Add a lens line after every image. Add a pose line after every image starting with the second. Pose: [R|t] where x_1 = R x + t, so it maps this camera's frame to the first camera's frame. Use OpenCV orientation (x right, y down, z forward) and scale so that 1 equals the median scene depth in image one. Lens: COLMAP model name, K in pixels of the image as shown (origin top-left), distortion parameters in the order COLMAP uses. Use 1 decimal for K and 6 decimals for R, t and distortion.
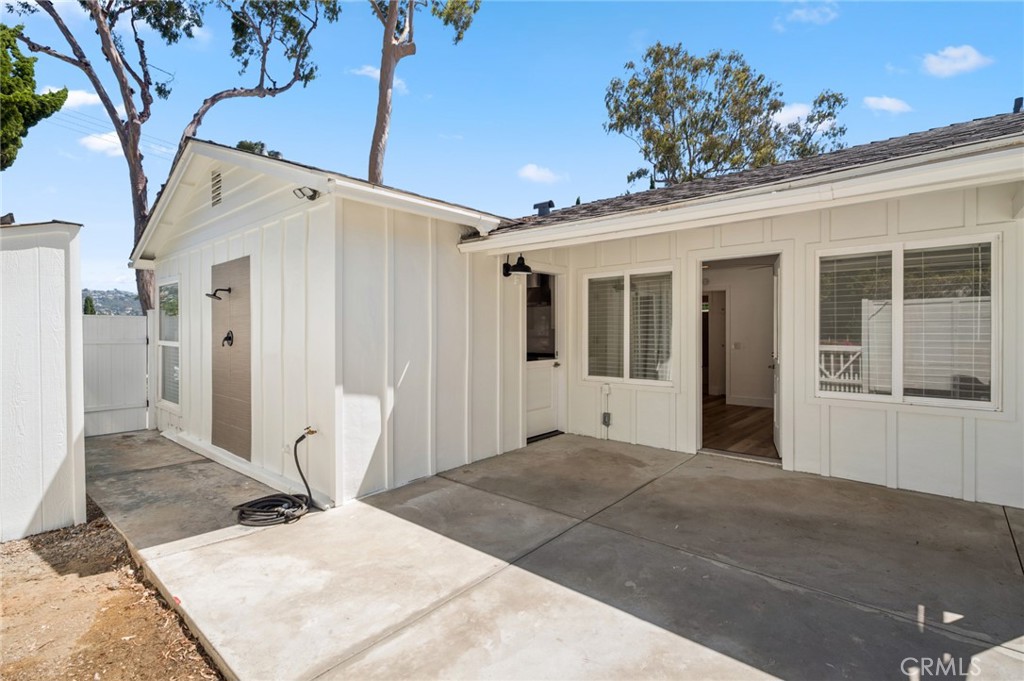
lens RADIAL K [[475.5, 0, 512.1], [0, 475.5, 332.4], [0, 0, 1]] dist [0.001243, 0.001262]
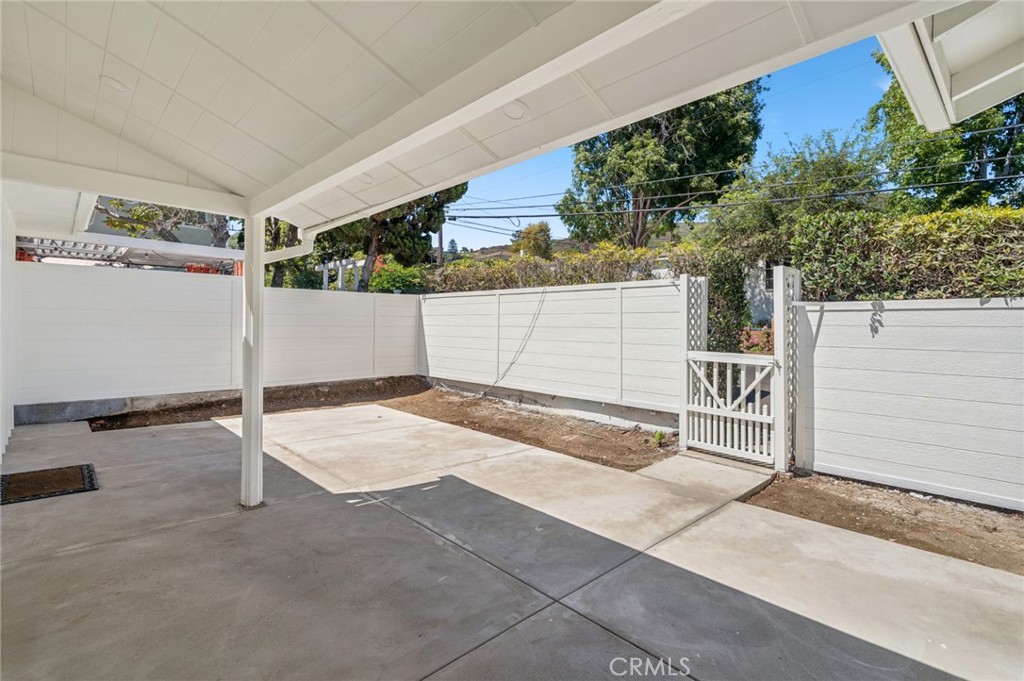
lens RADIAL K [[475.5, 0, 514.5], [0, 475.5, 333.6], [0, 0, 1]] dist [0.001243, 0.001262]
pose [[-0.996188, -0.009407, 0.086721, 0.203653], [-0.007461, 0.999714, 0.022742, -0.018636], [-0.086910, 0.022009, -0.995973, 2.203163]]
